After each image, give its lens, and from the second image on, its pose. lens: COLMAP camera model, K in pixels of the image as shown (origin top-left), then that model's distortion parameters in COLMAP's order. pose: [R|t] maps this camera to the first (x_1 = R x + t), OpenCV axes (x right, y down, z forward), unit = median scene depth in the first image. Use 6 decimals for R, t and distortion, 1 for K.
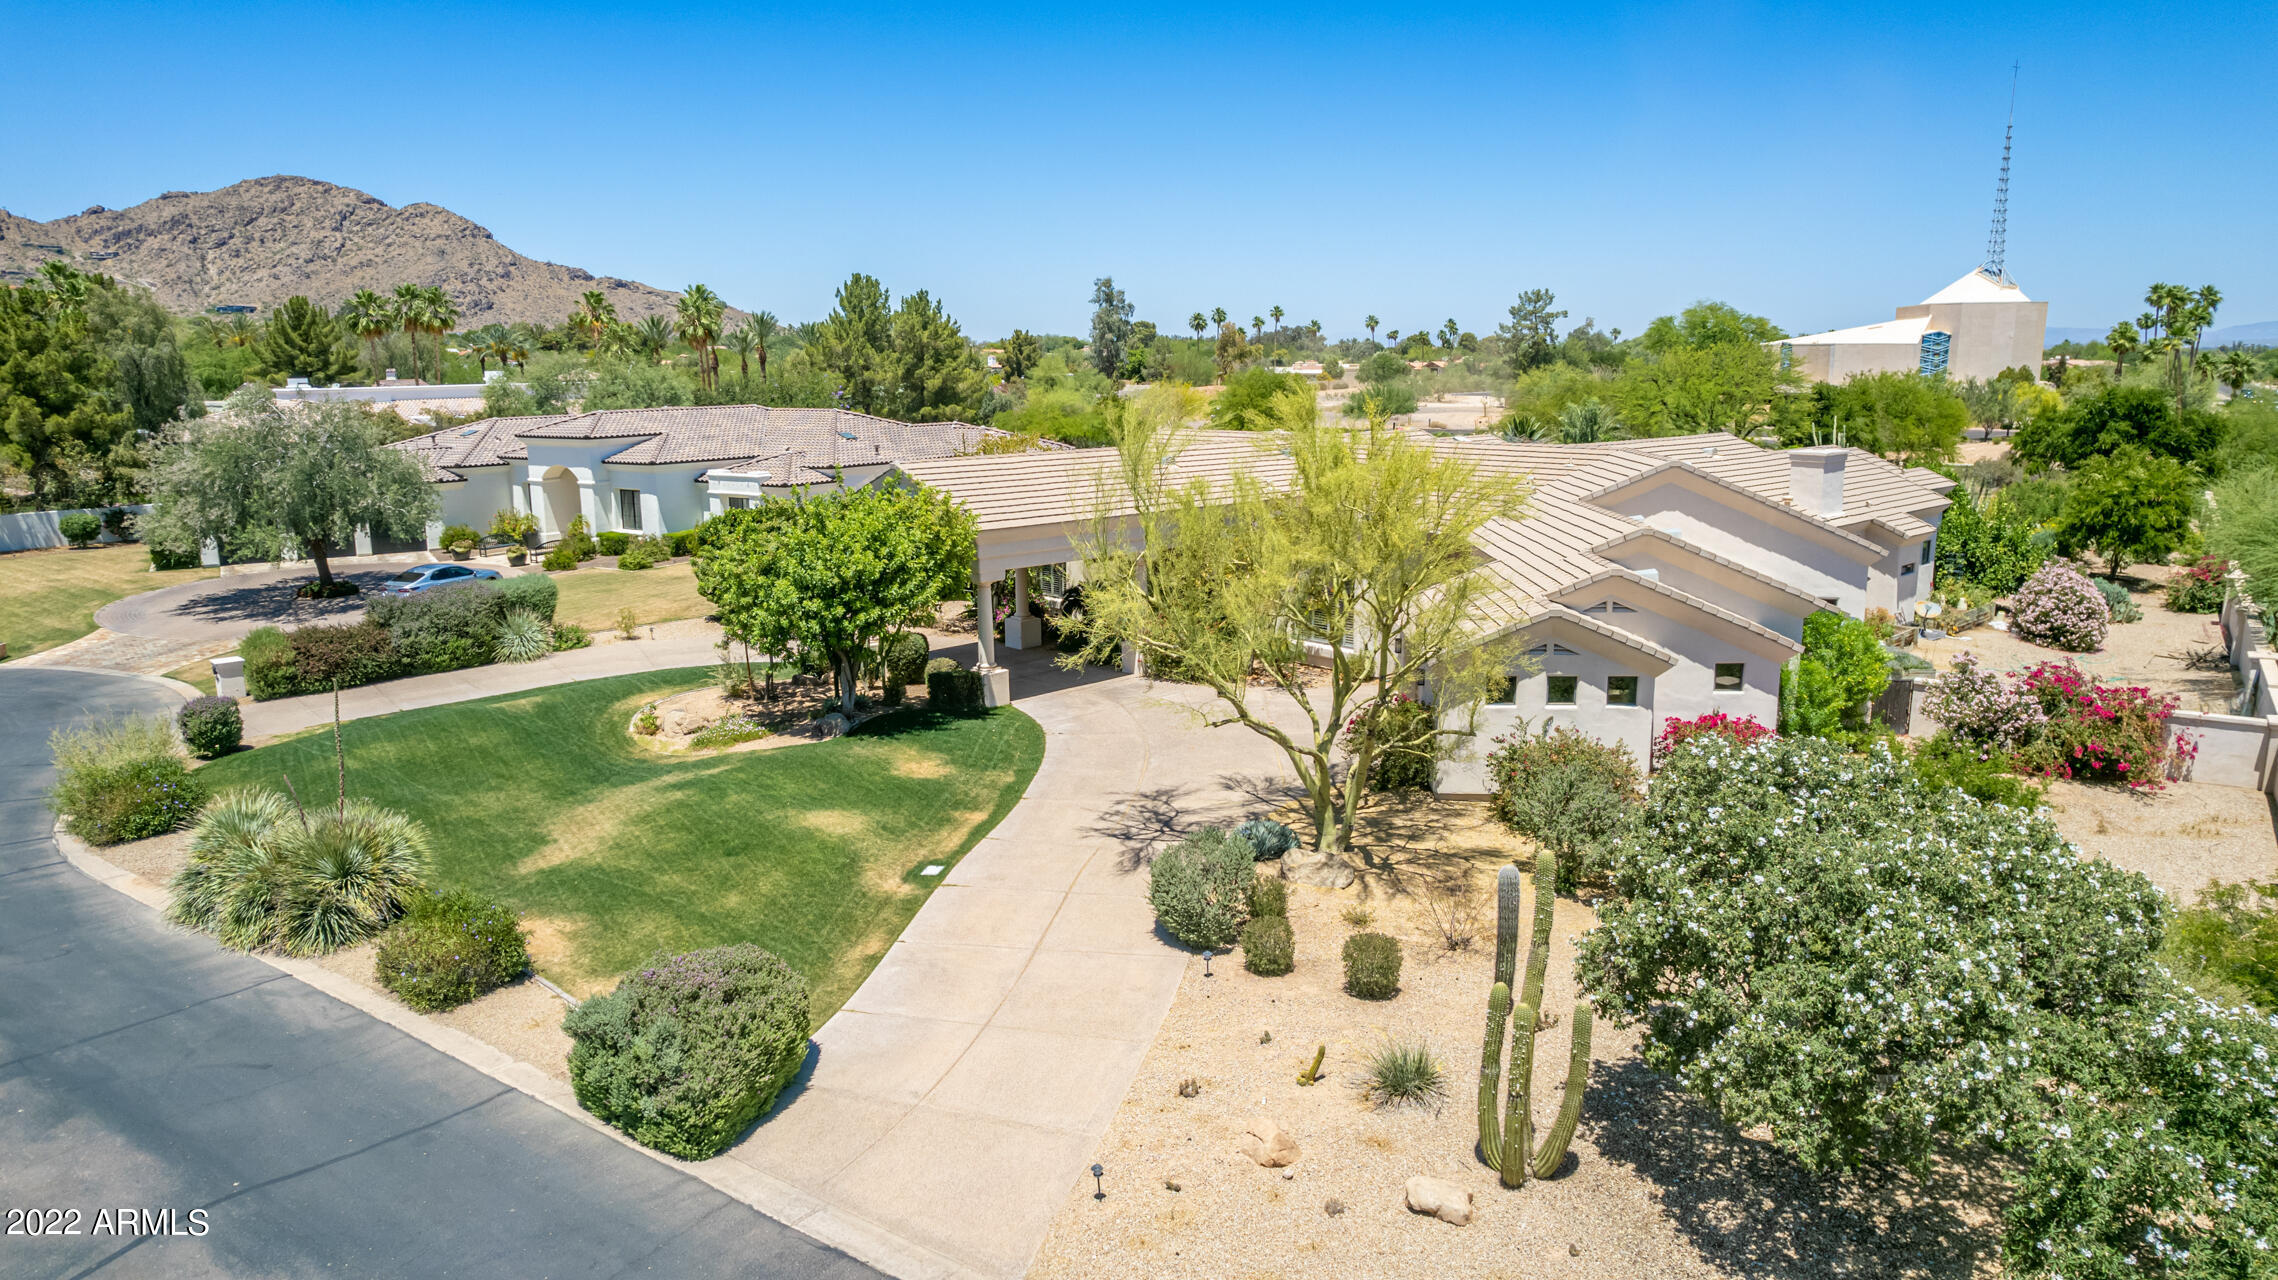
lens RADIAL K [[1467.5, 0, 1139.0], [0, 1467.5, 640.0], [0, 0, 1]] dist [-0.073263, 0.063035]
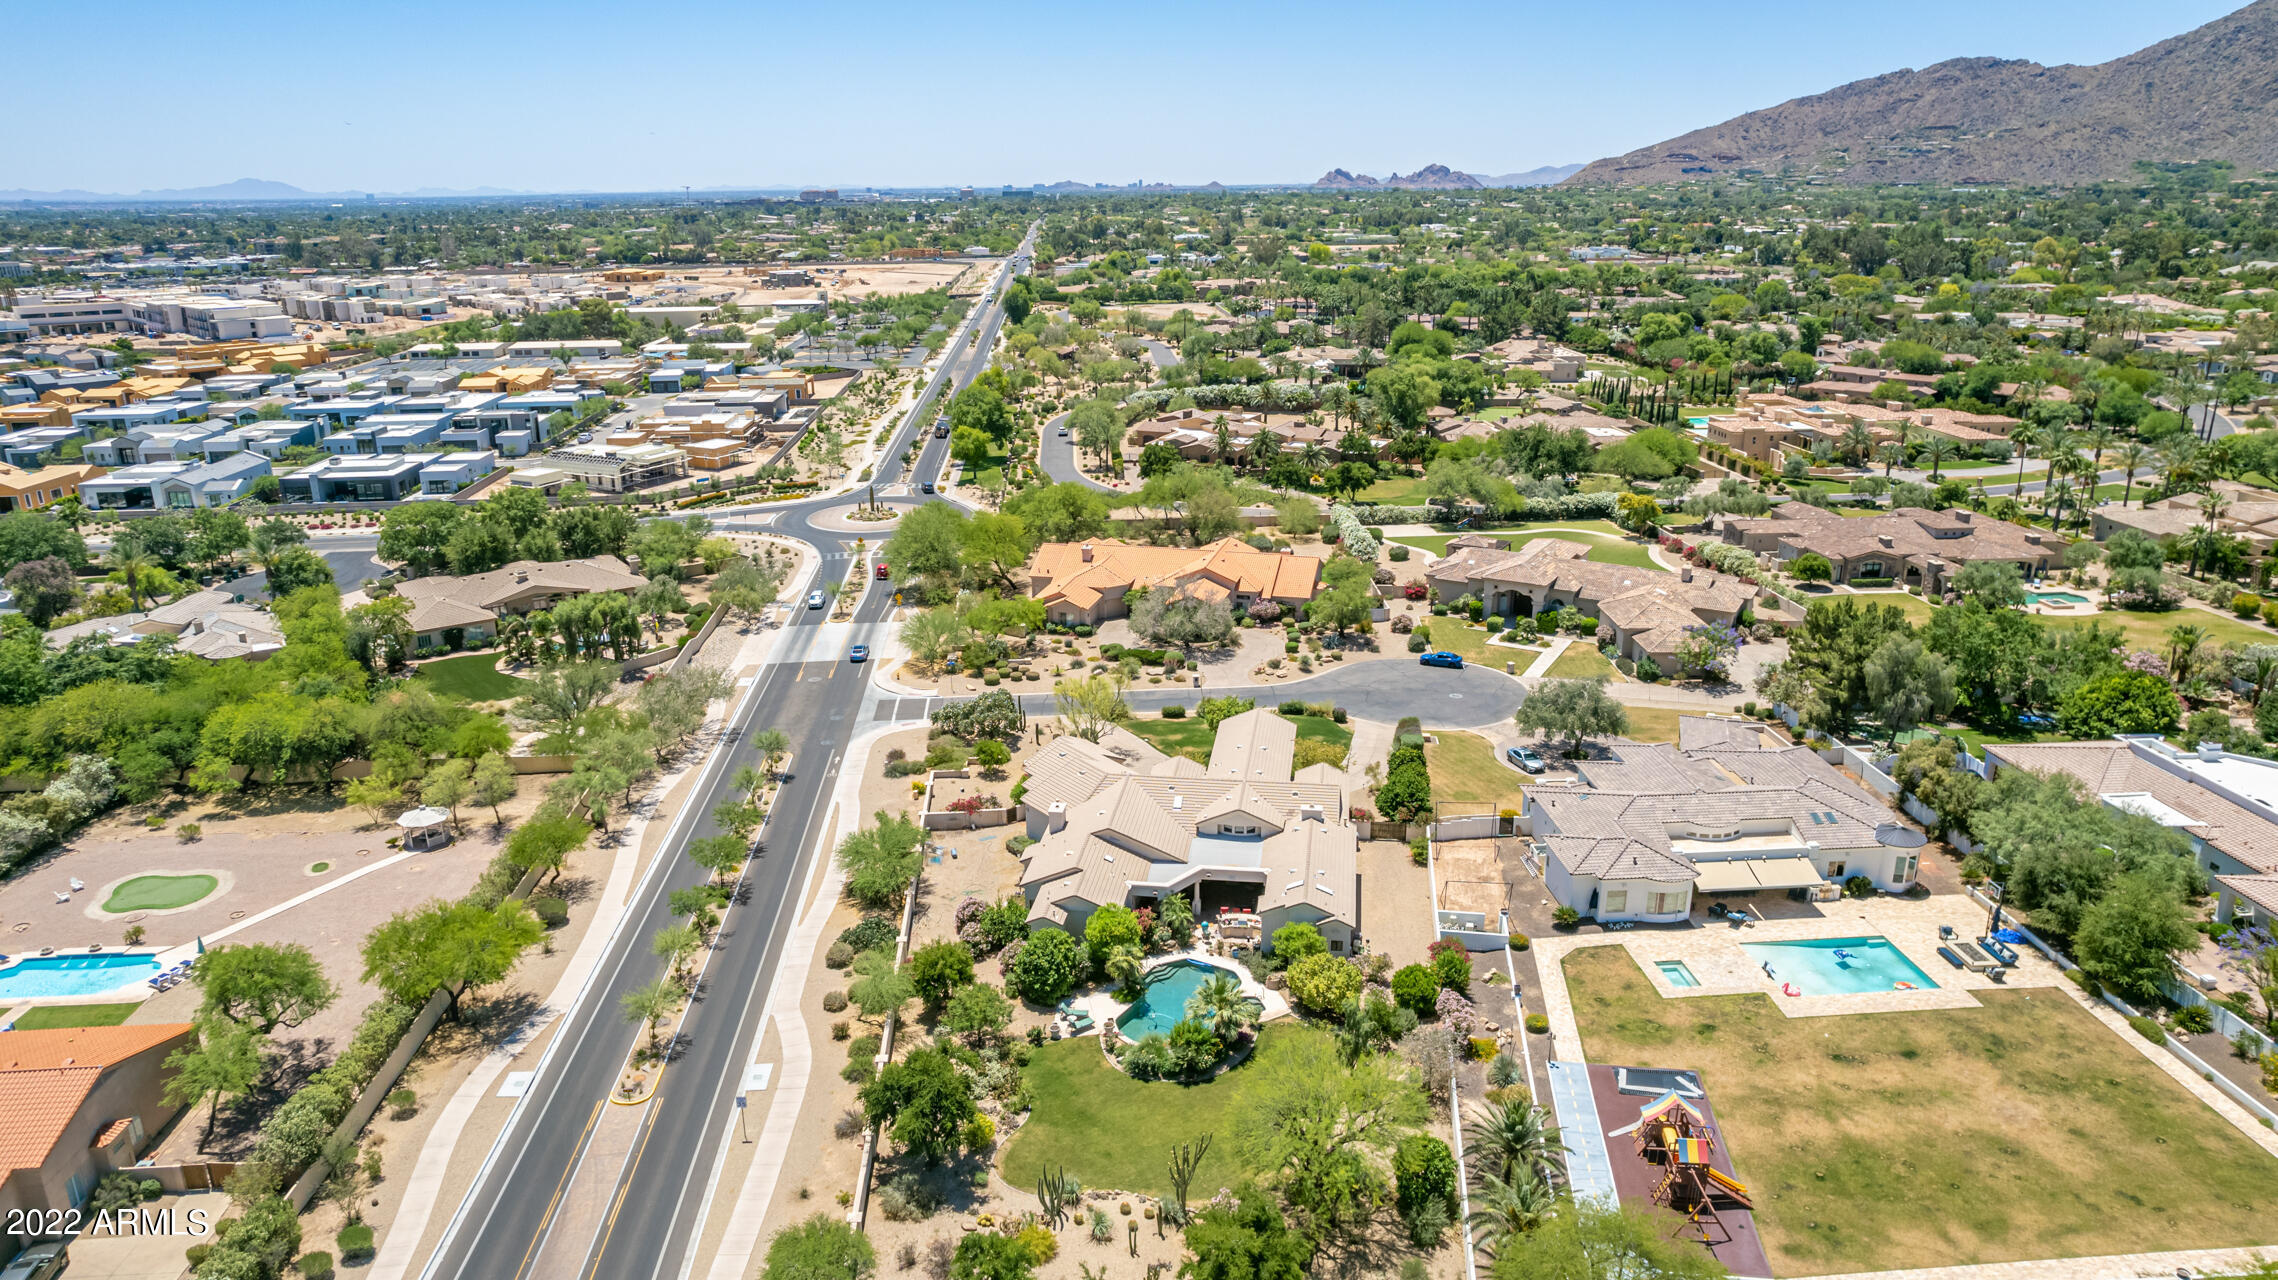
lens RADIAL K [[1467.5, 0, 1139.0], [0, 1467.5, 640.0], [0, 0, 1]] dist [-0.073263, 0.063035]
pose [[-0.780620, 0.198165, -0.592759, 2.189419], [-0.106316, 0.892482, 0.438376, -1.845614], [0.615897, 0.405225, -0.675621, 3.247511]]
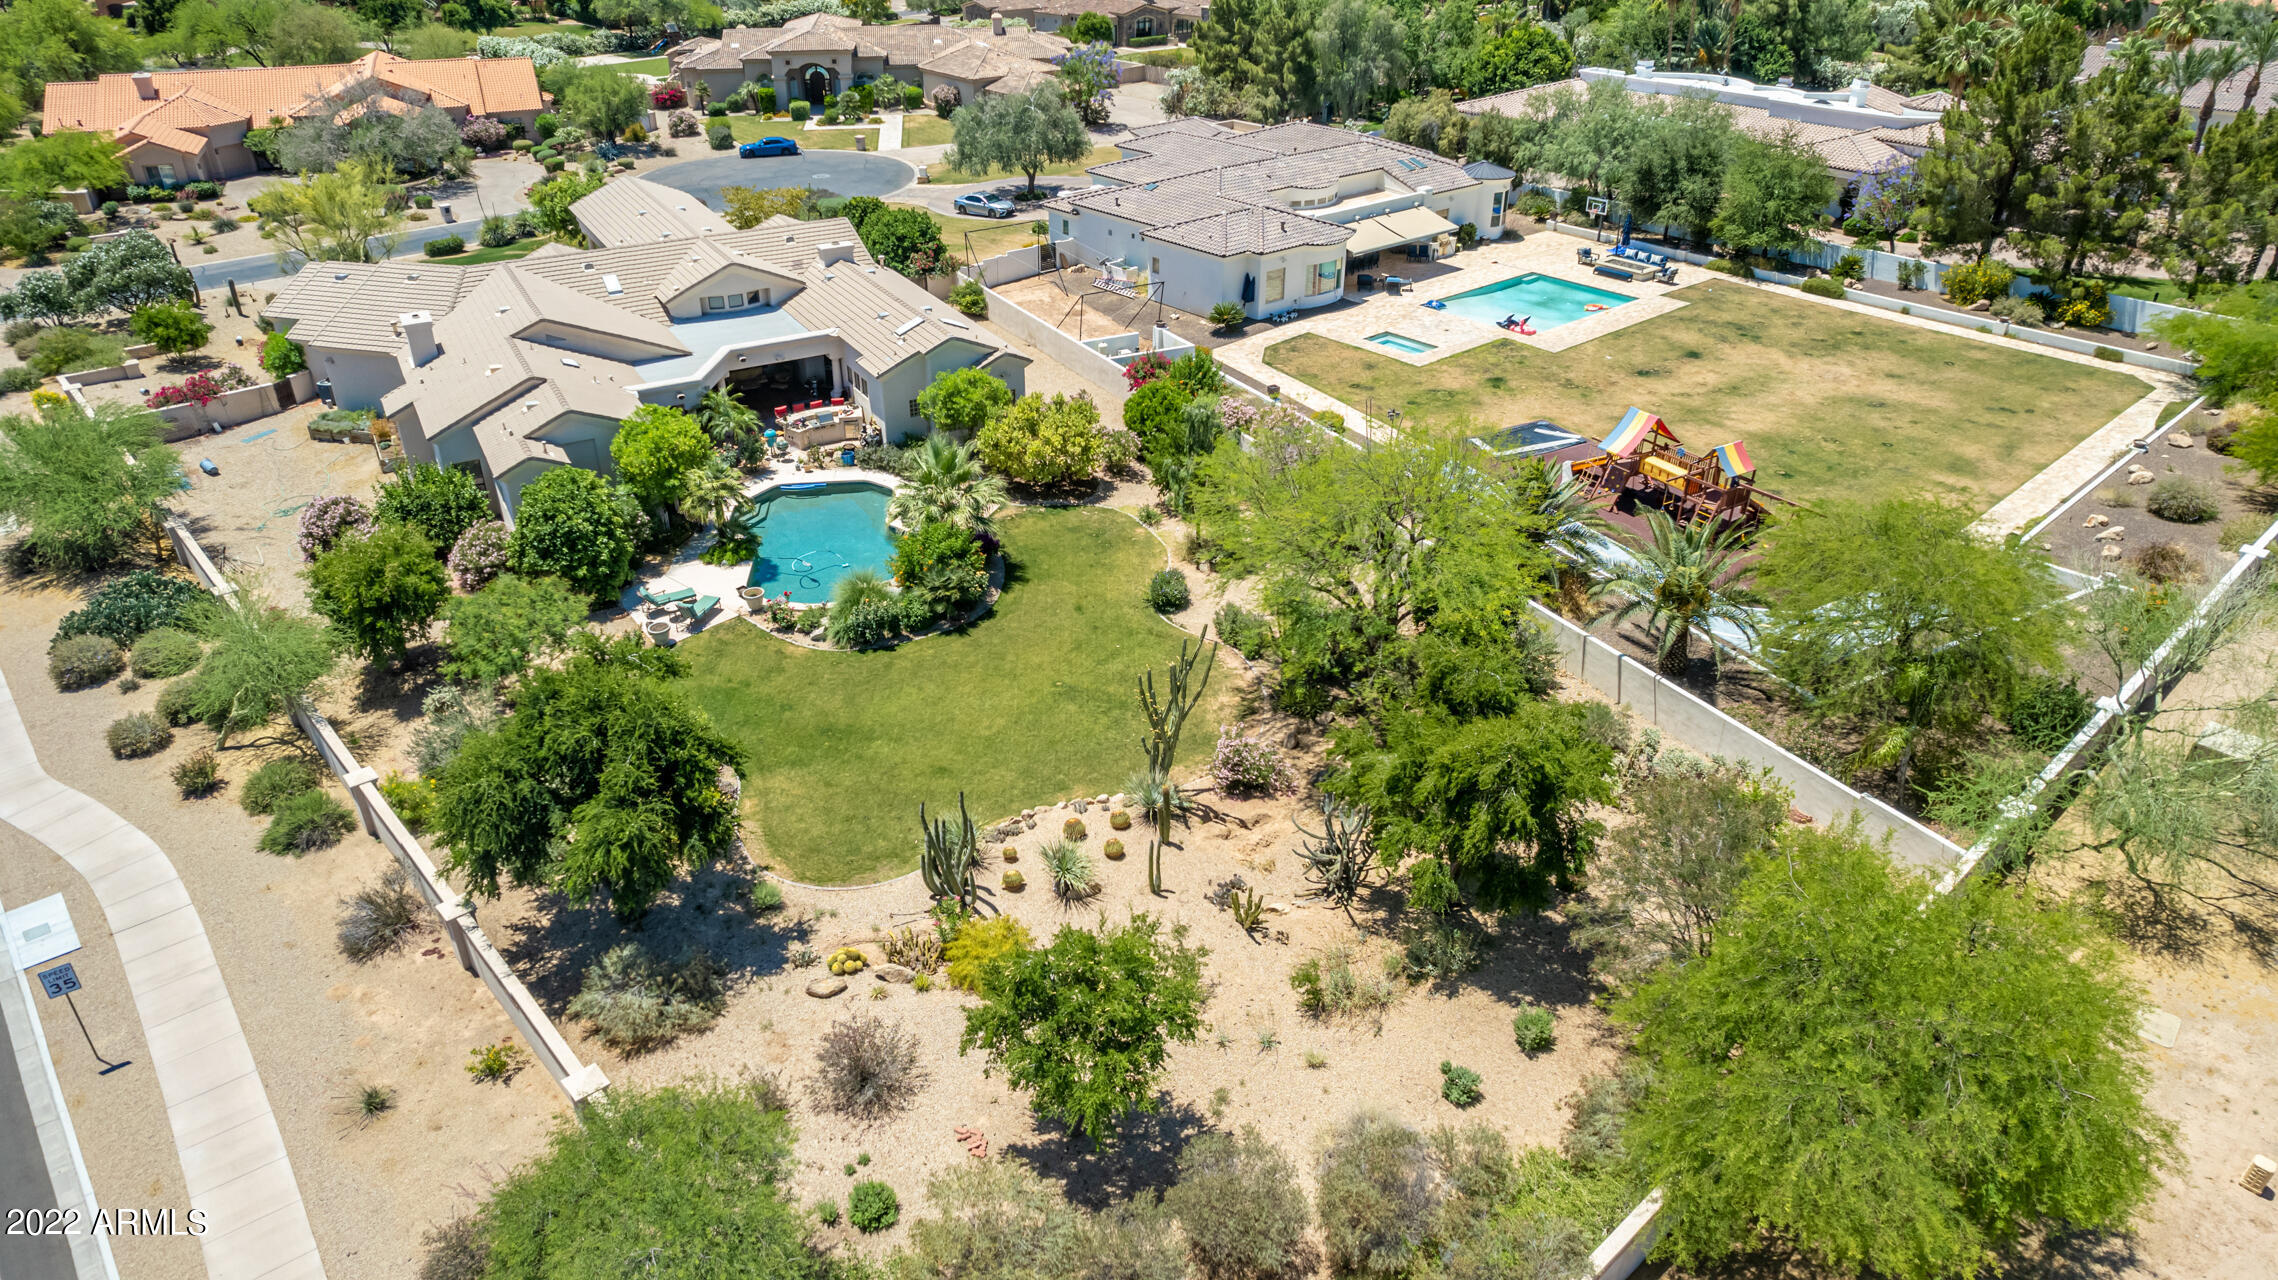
lens RADIAL K [[1443.4, 0, 1130.3], [0, 1443.4, 658.0], [0, 0, 1]] dist [-0.064794, 0.052825]
pose [[-0.237010, 0.493984, -0.836544, 1.930613], [-0.184232, 0.822600, 0.537947, -0.866641], [0.953879, 0.281618, -0.103957, 2.262680]]
